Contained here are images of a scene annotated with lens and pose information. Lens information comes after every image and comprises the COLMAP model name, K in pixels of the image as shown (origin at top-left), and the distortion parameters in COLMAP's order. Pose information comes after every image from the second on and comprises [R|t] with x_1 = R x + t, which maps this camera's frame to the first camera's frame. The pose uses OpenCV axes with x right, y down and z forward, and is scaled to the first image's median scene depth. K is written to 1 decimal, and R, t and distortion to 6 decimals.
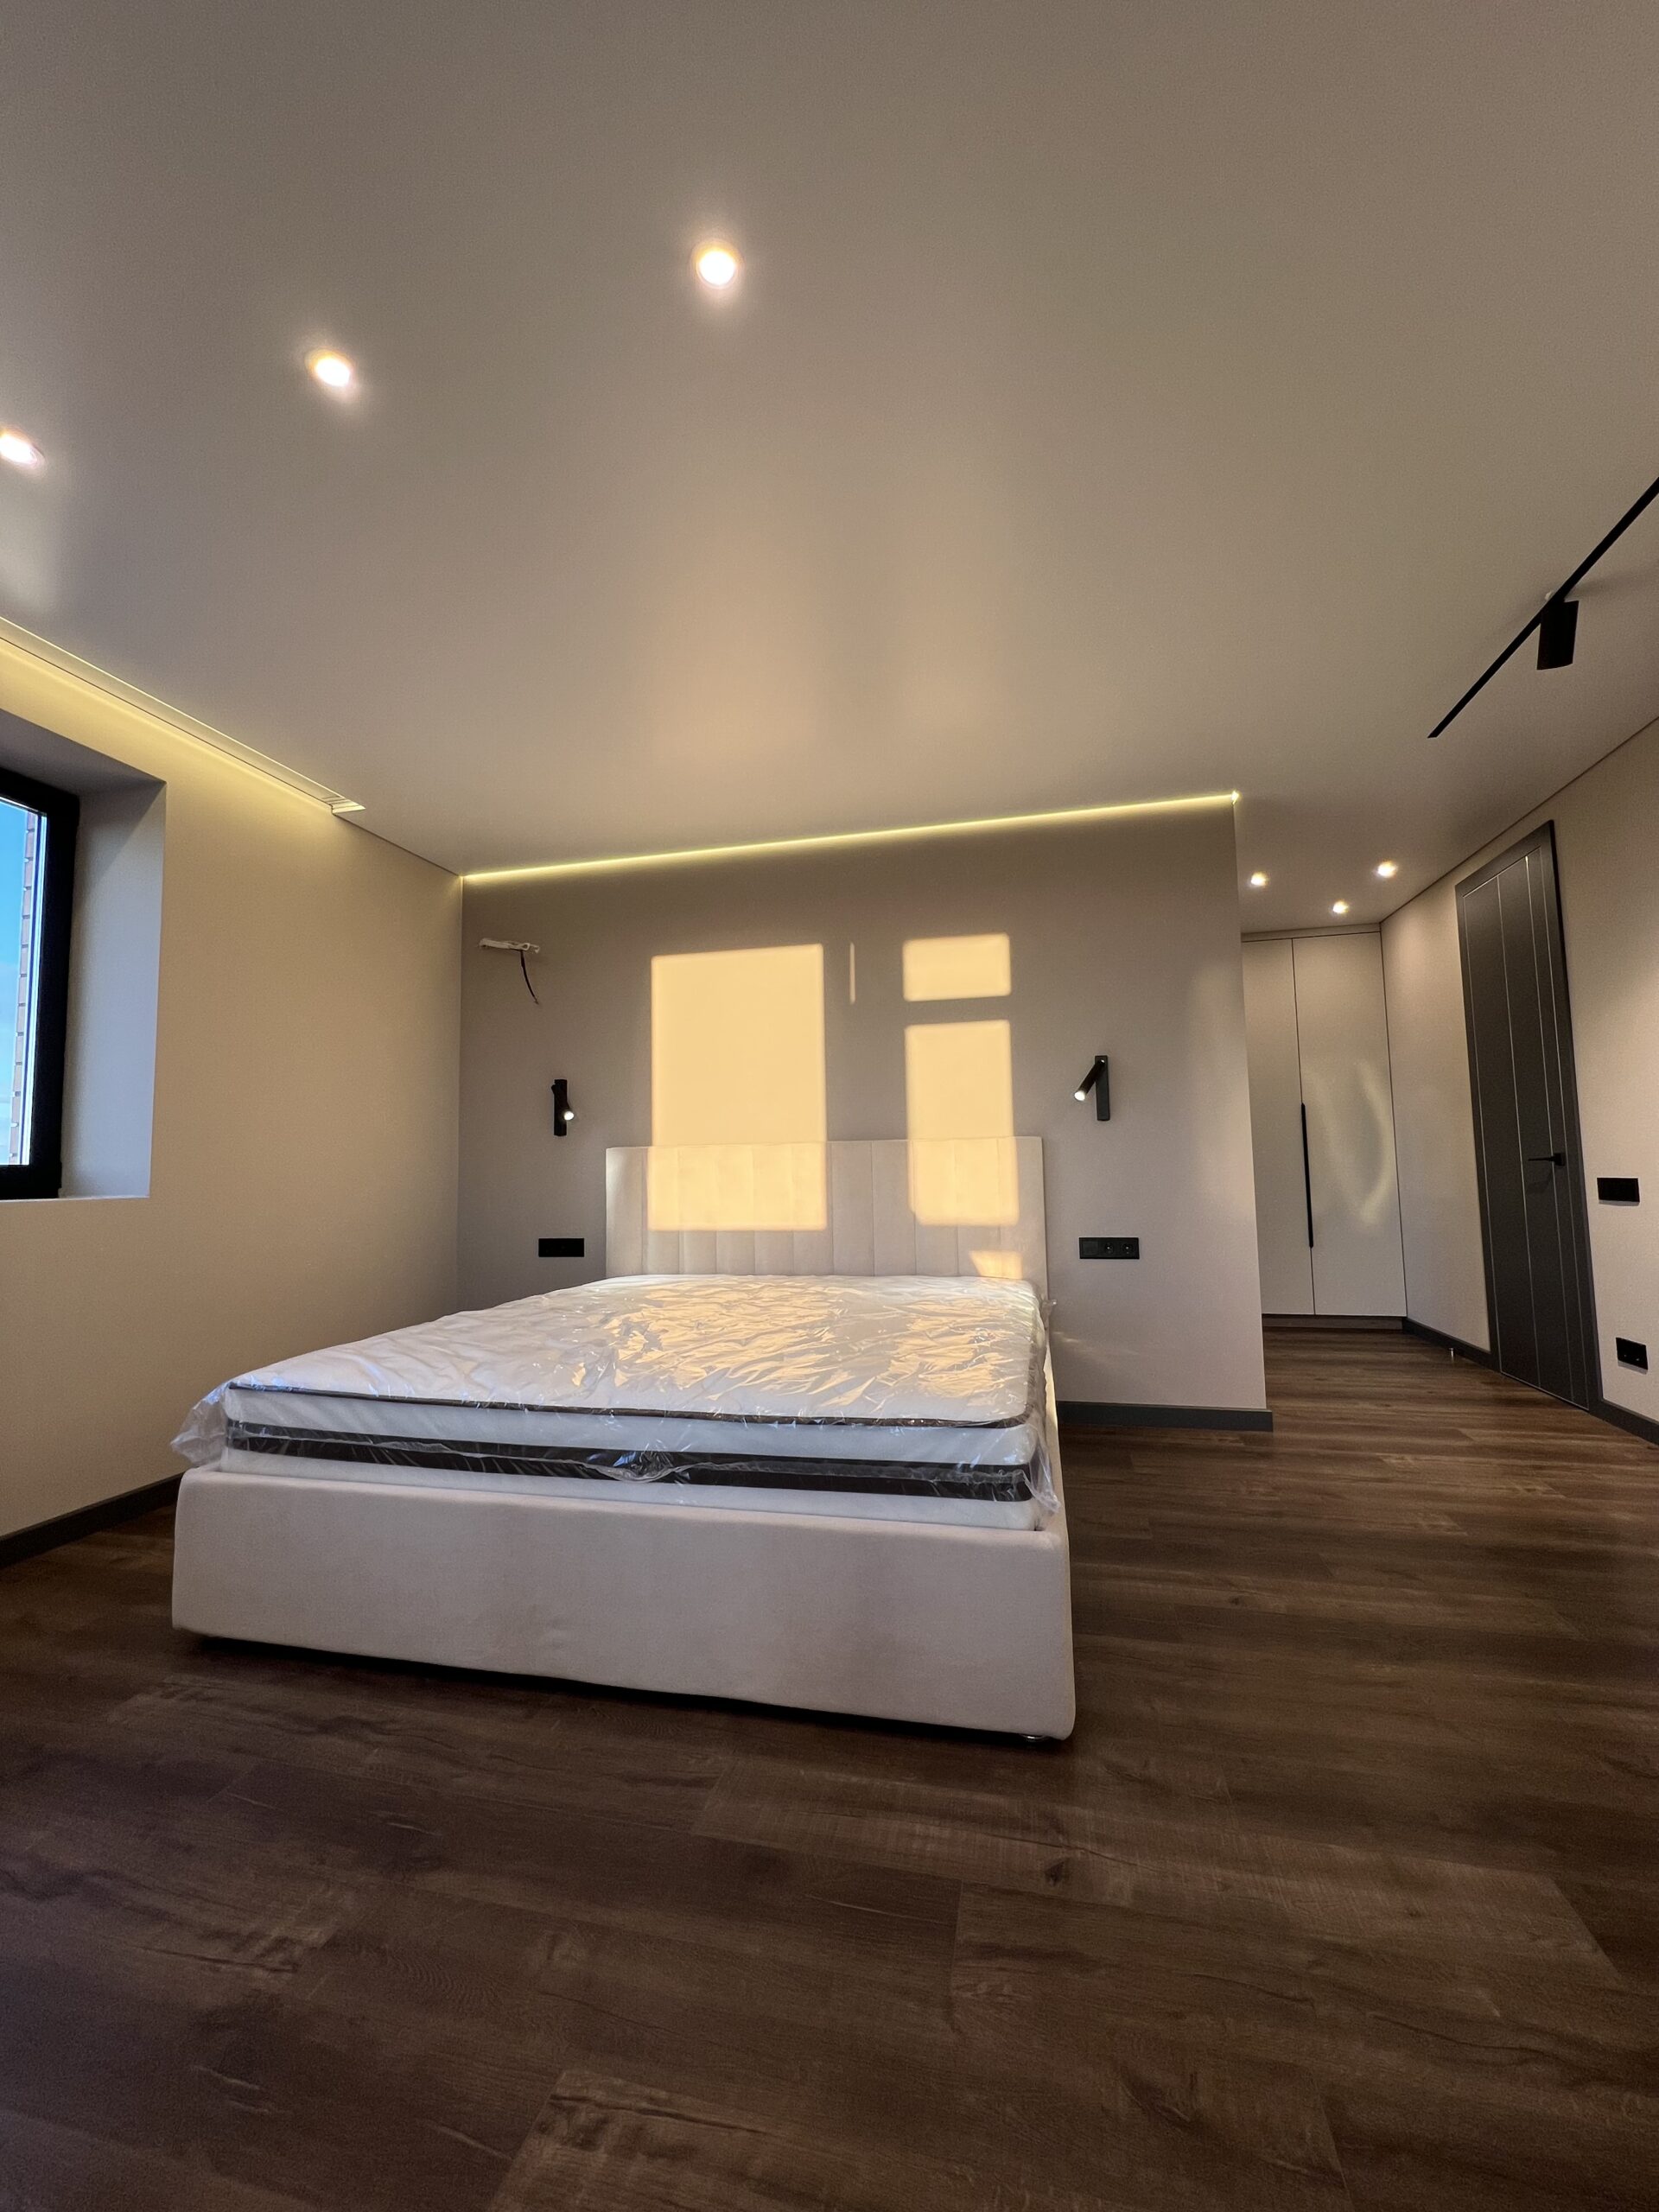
lens RADIAL K [[890.0, 0, 828.2], [0, 890.0, 1101.8], [0, 0, 1]] dist [-0.002722, 0.000746]
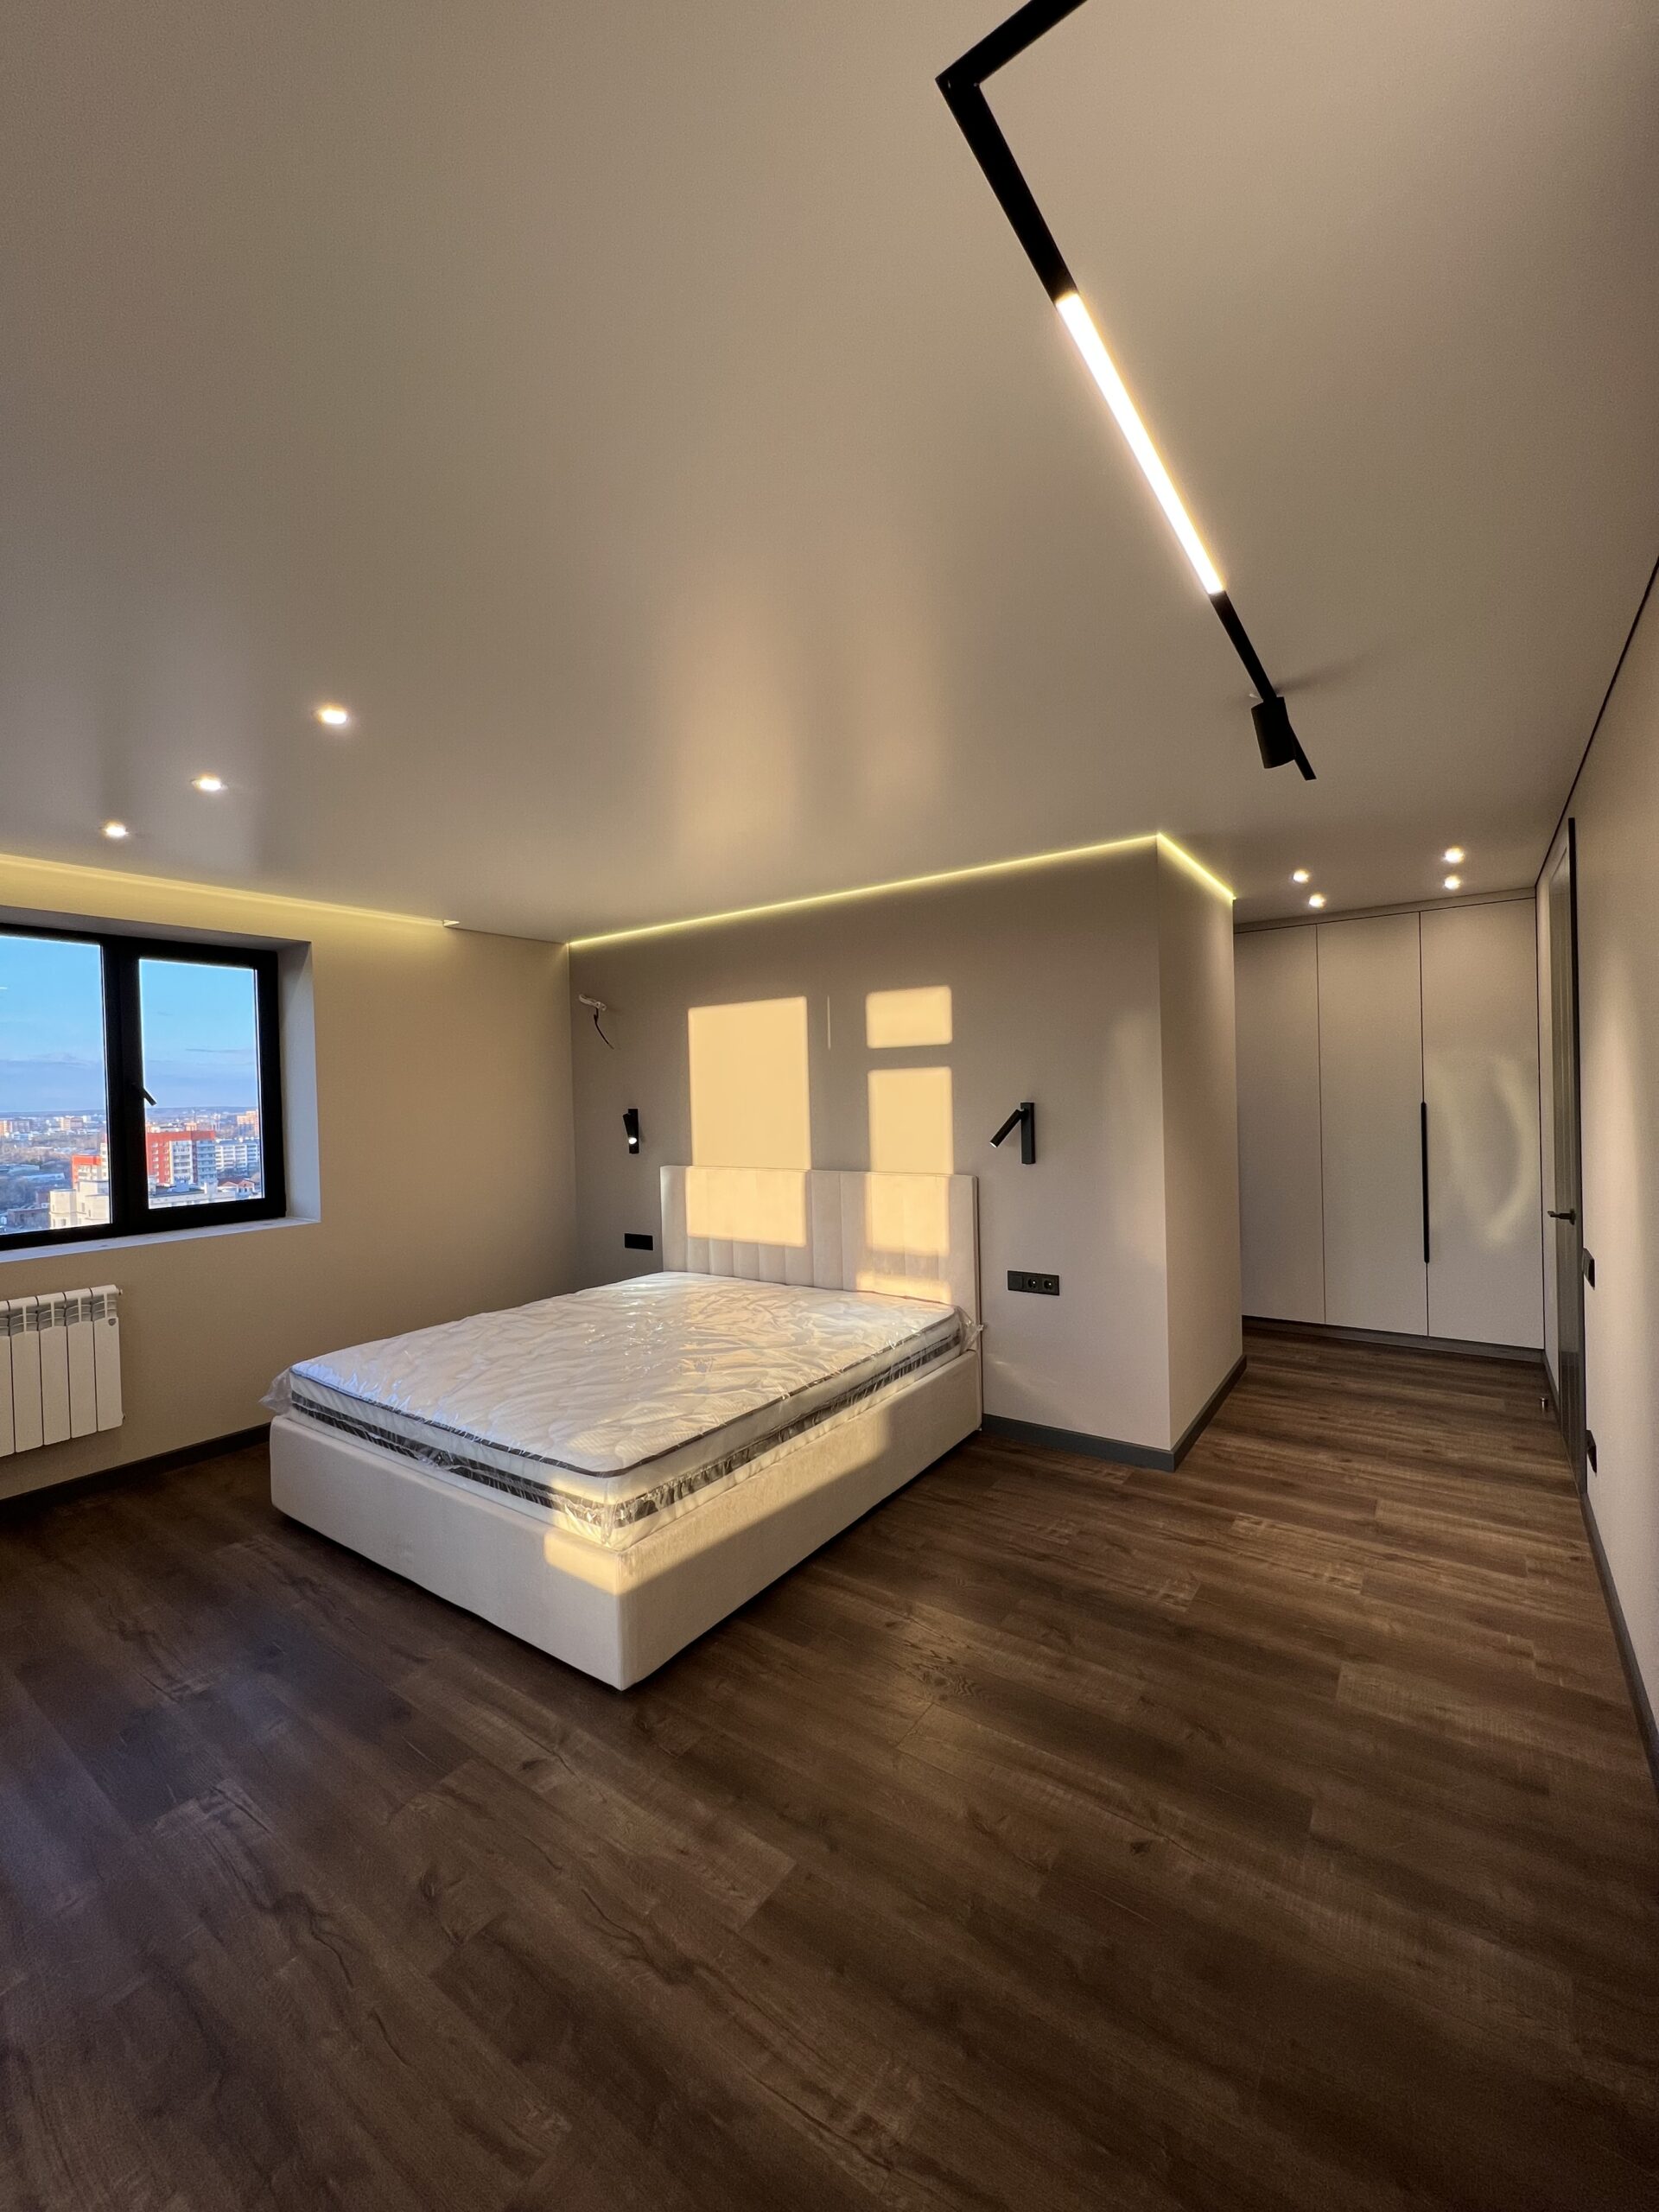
lens RADIAL K [[890.0, 0, 828.7], [0, 890.0, 1104.2], [0, 0, 1]] dist [-0.002722, 0.000746]
pose [[0.928563, -0.003490, -0.371157, 0.459498], [0.040273, 0.995000, 0.091400, -0.148862], [0.368982, -0.099818, 0.924061, -0.054129]]
